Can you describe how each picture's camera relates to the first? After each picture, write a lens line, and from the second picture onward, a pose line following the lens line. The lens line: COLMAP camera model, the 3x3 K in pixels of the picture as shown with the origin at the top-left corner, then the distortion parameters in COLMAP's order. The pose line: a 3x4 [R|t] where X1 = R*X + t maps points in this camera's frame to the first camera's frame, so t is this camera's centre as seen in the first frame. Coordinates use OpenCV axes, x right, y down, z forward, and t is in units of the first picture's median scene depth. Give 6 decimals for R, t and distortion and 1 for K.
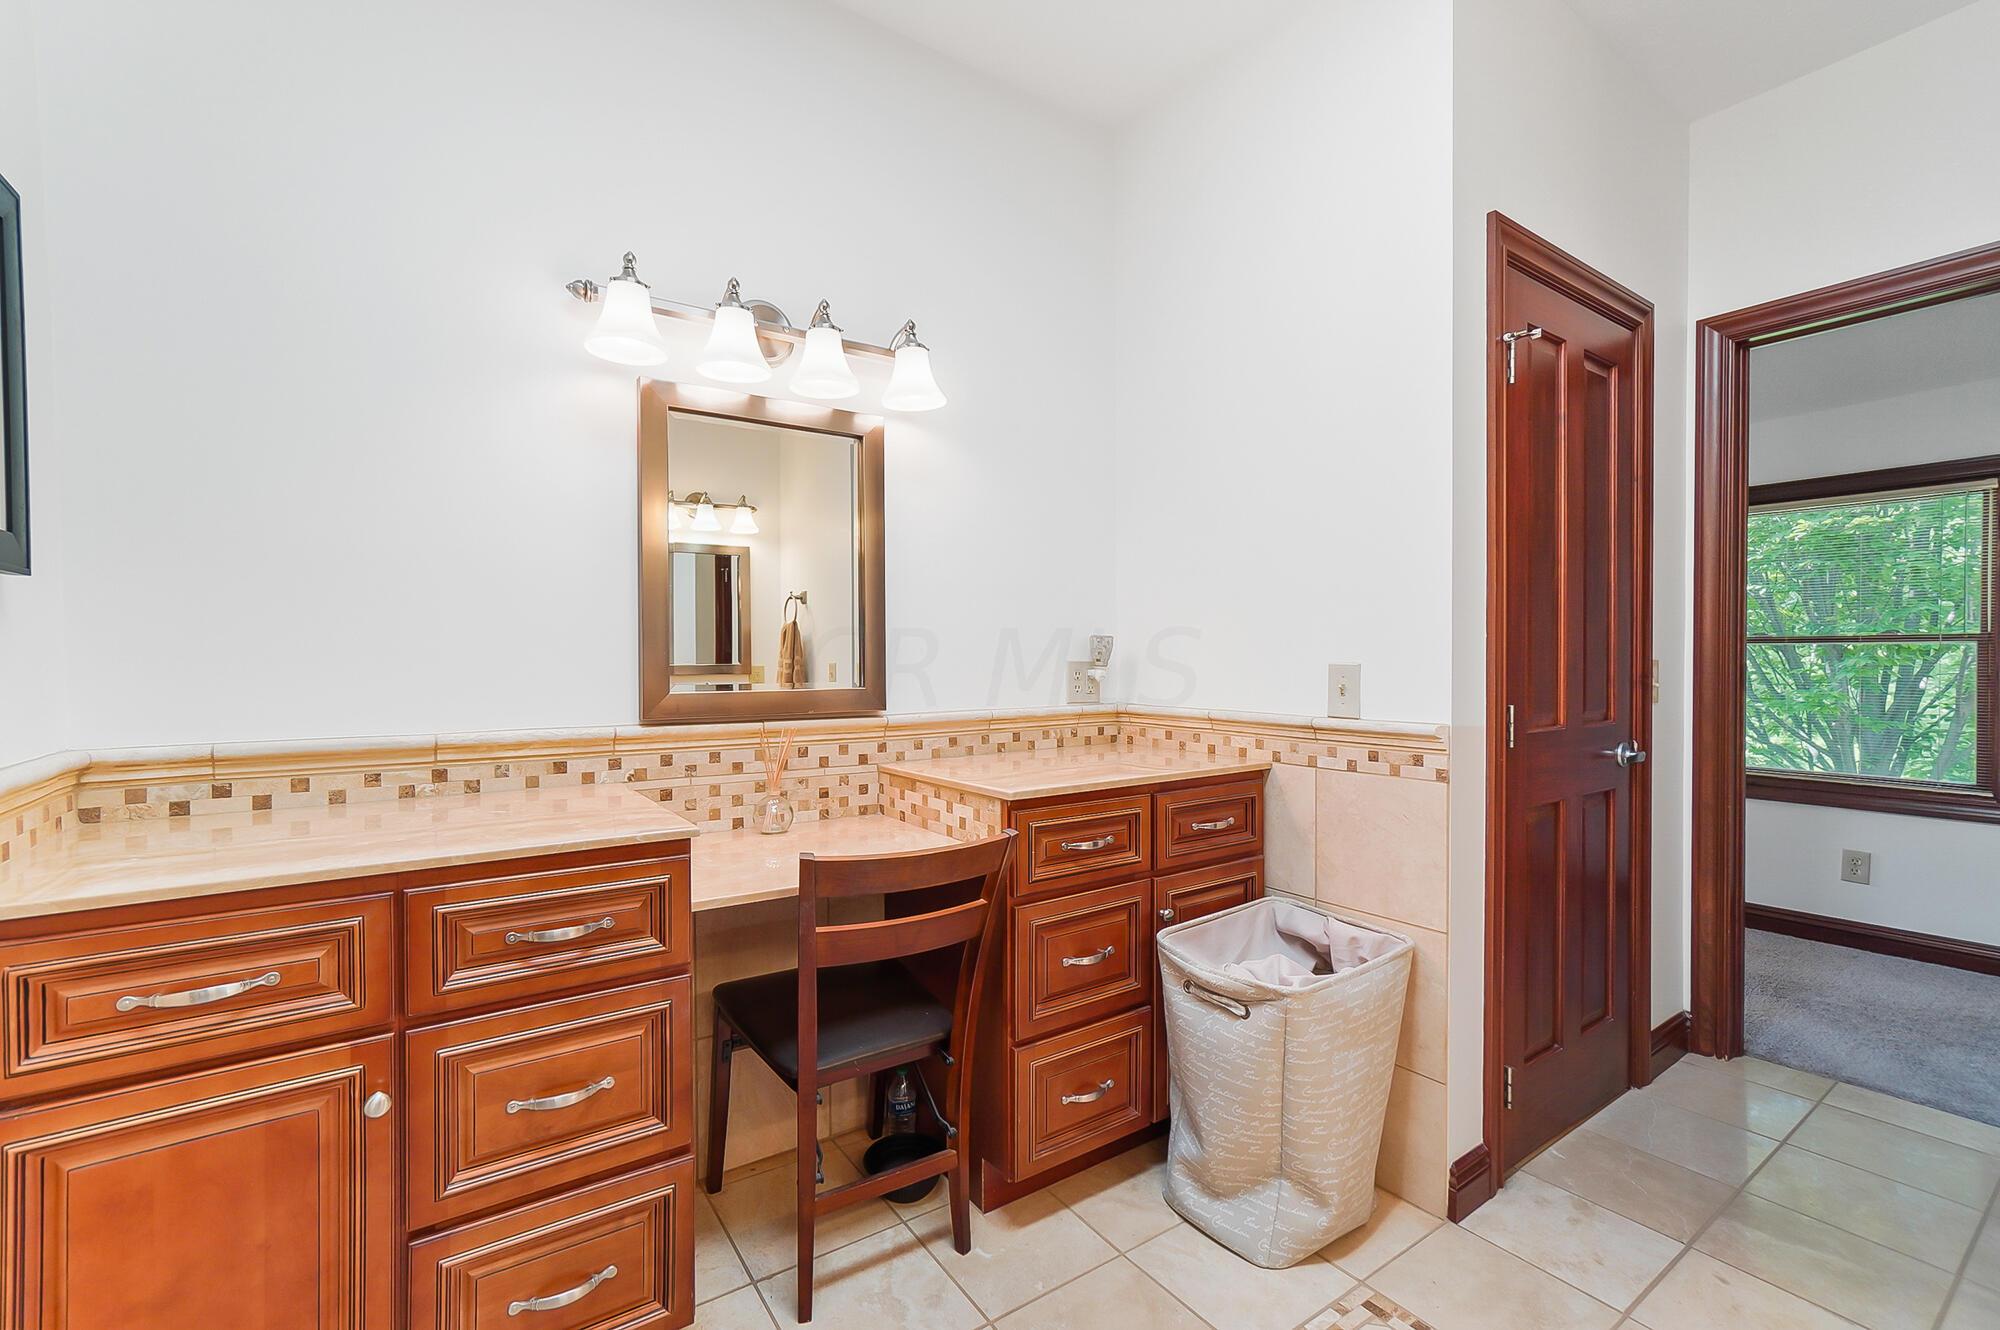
lens RADIAL K [[866.3, 0, 1000.8], [0, 866.3, 666.1], [0, 0, 1]] dist [0.000611, 0.005005]
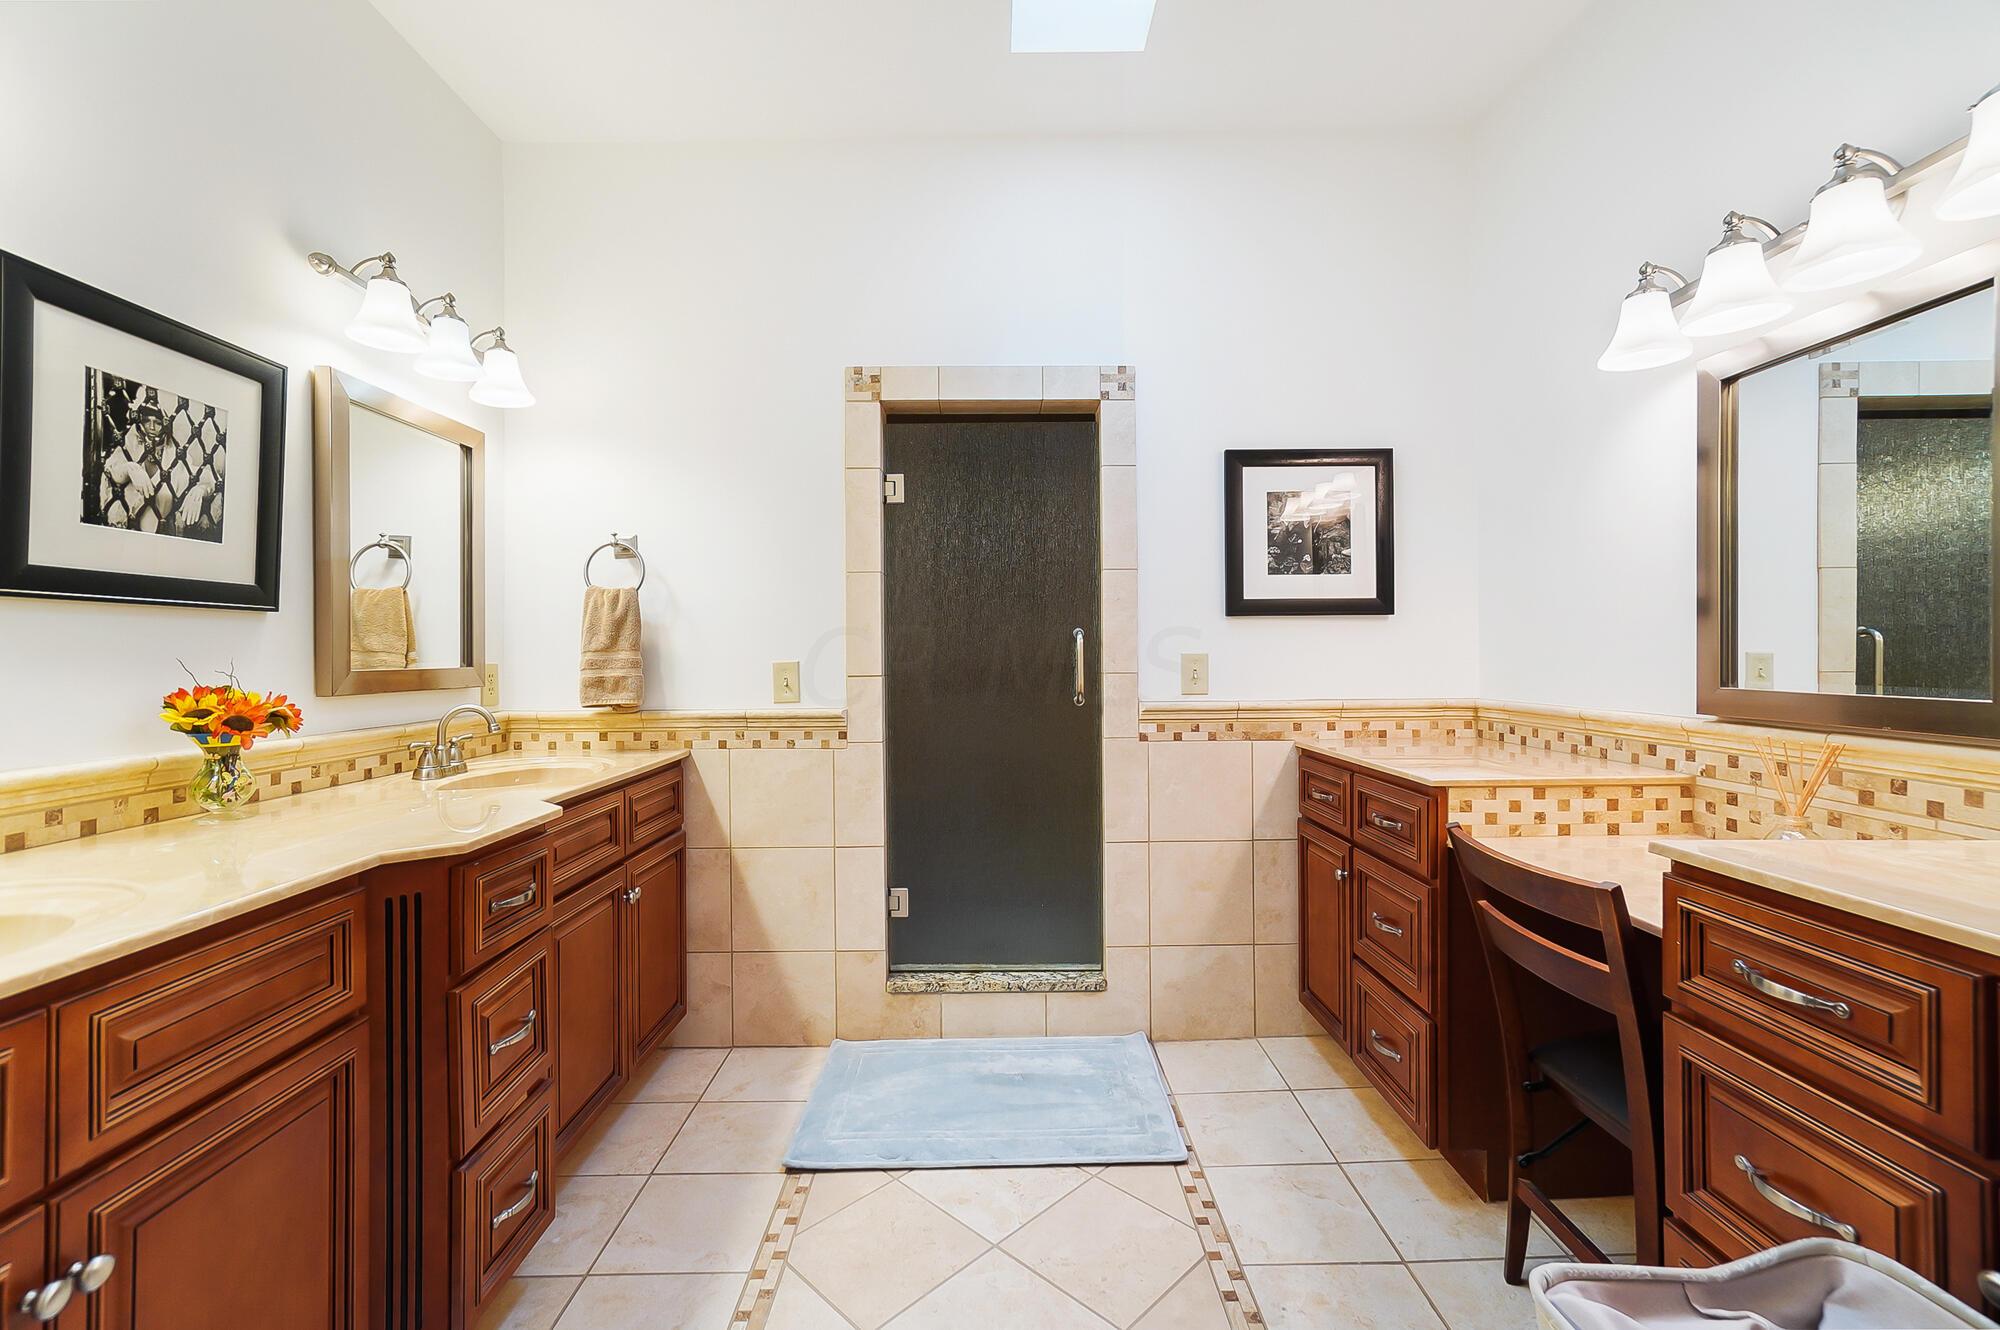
lens RADIAL K [[866.3, 0, 998.3], [0, 866.3, 655.8], [0, 0, 1]] dist [0.000611, 0.005005]
pose [[-0.553033, 0.009837, -0.833101, 0.937794], [0.002605, 0.999946, 0.010077, -0.017563], [0.833155, 0.003403, -0.553028, 0.988165]]
